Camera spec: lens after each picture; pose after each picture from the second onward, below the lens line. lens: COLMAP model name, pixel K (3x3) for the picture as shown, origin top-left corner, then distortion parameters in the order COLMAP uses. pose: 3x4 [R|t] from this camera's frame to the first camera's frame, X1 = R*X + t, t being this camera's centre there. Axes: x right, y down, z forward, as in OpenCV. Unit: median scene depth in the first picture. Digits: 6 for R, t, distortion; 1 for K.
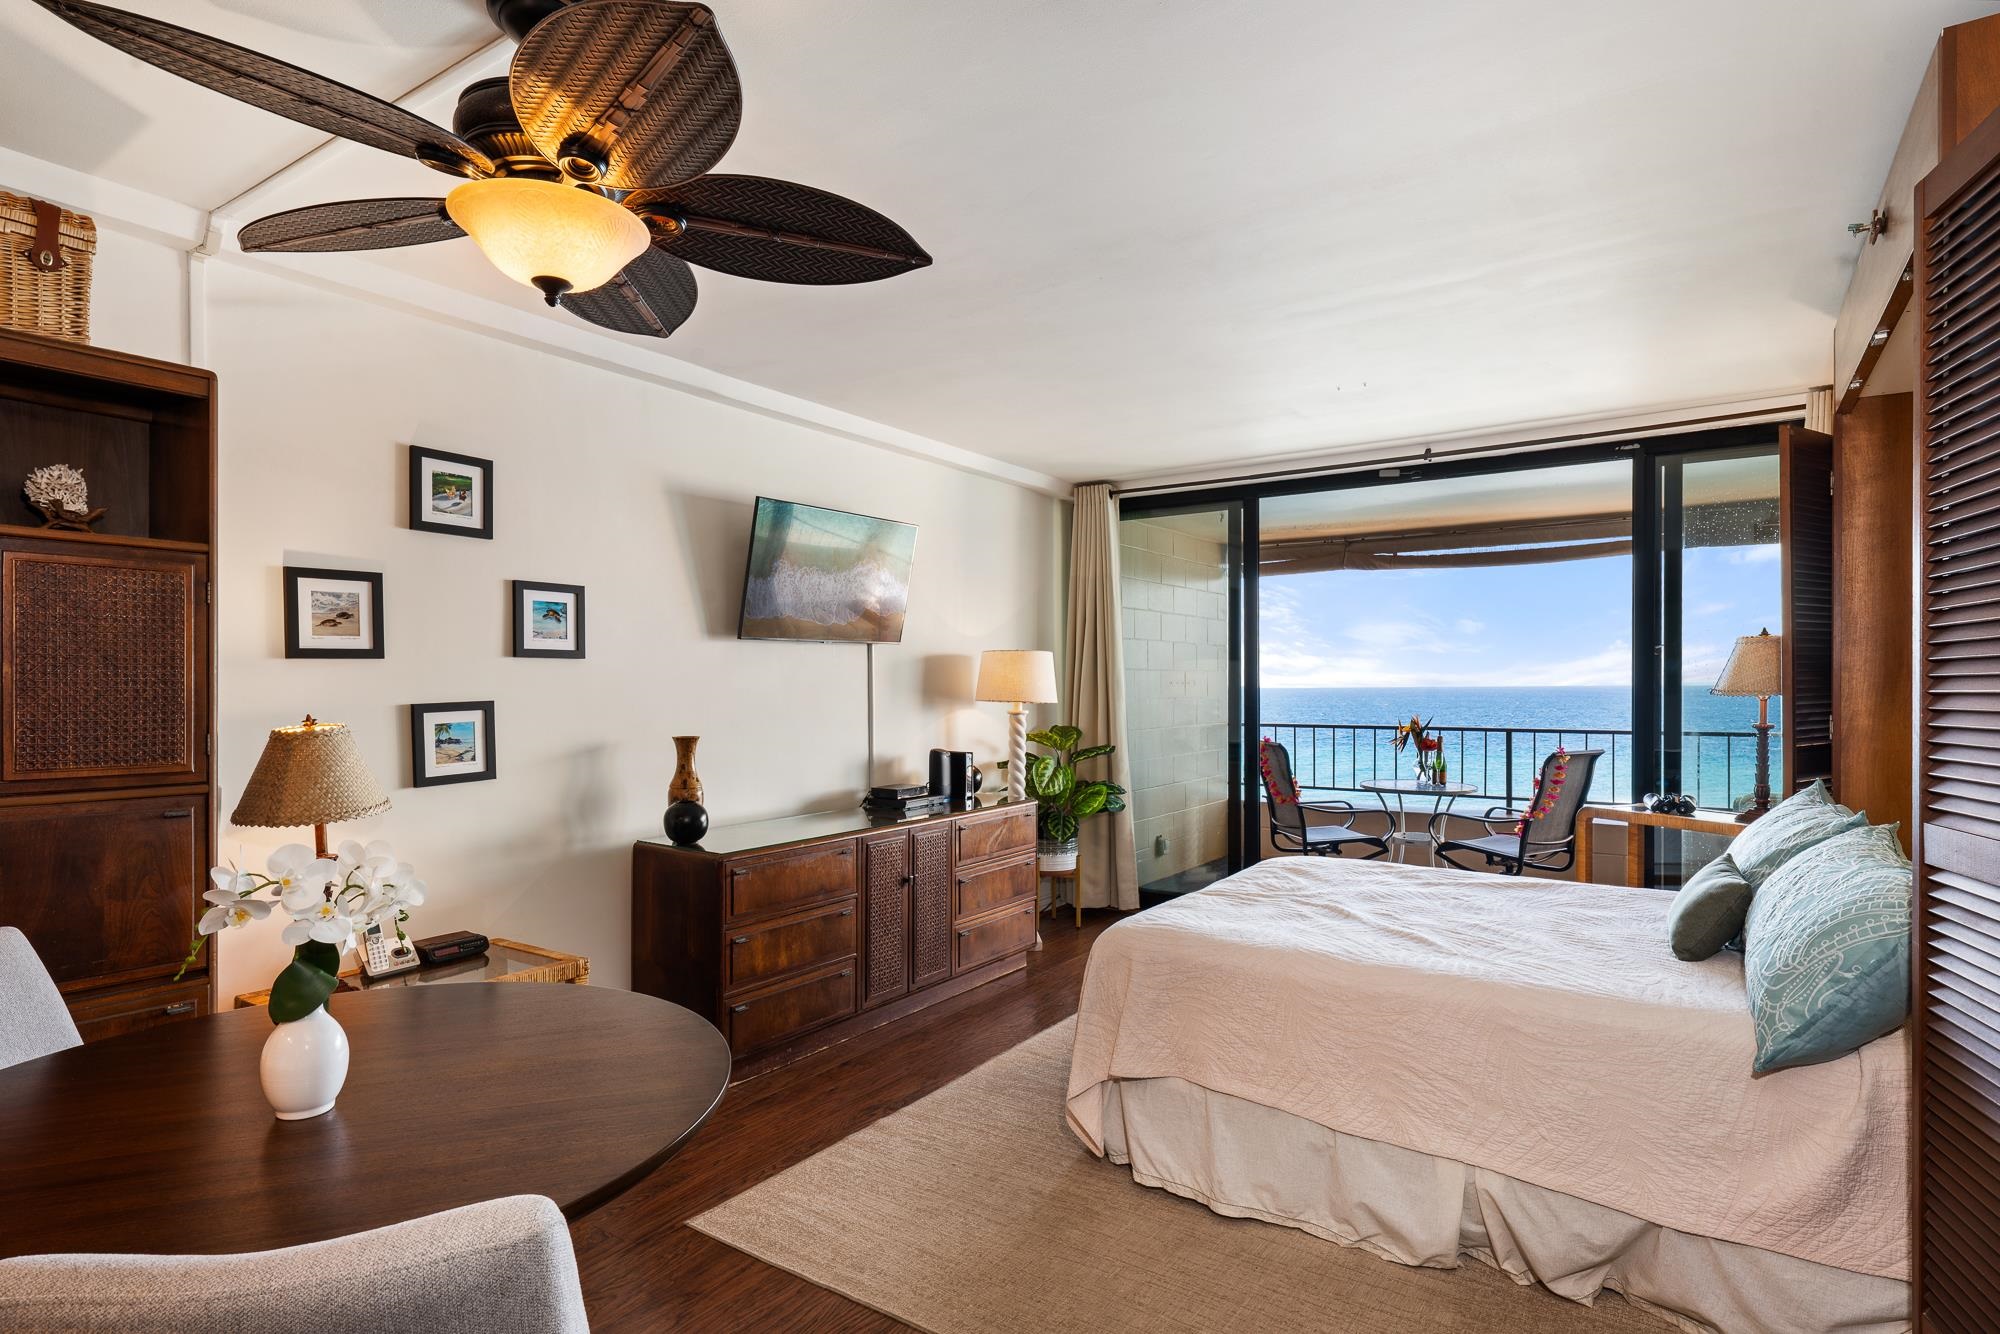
lens RADIAL K [[1034.4, 0, 1000.0], [0, 1034.4, 667.0], [0, 0, 1]] dist [-0.000678, 0.000060]
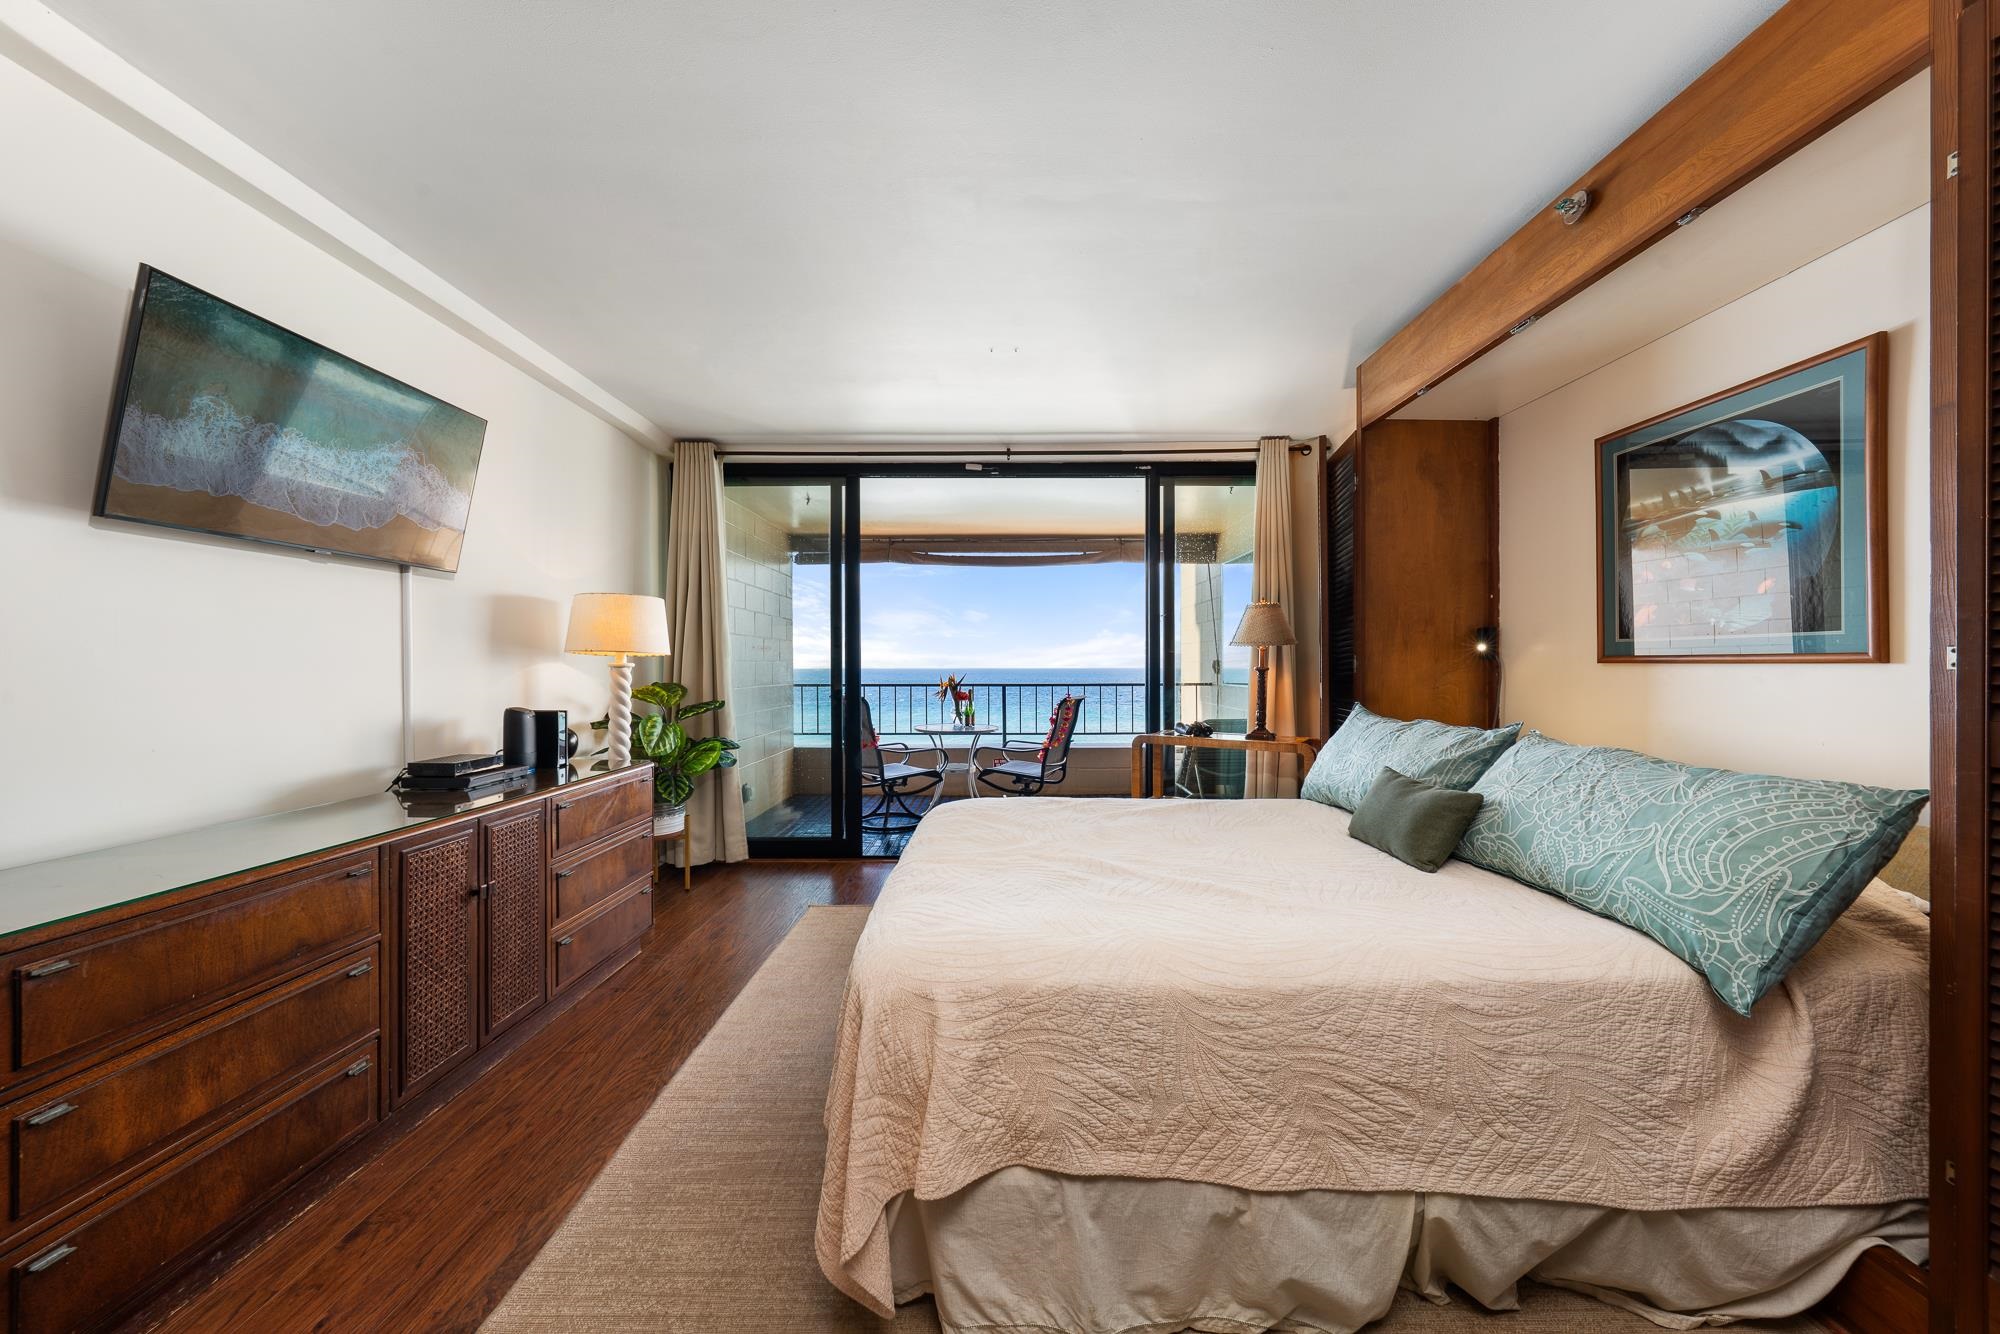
lens RADIAL K [[685.0, 0, 1000.0], [0, 685.0, 667.0], [0, 0, 1]] dist [-0.004769, 0.000223]
pose [[0.827691, 0.001924, 0.561180, -0.043676], [-0.010603, 0.999869, 0.012210, 0.034910], [-0.561083, -0.016057, 0.827604, 0.329203]]
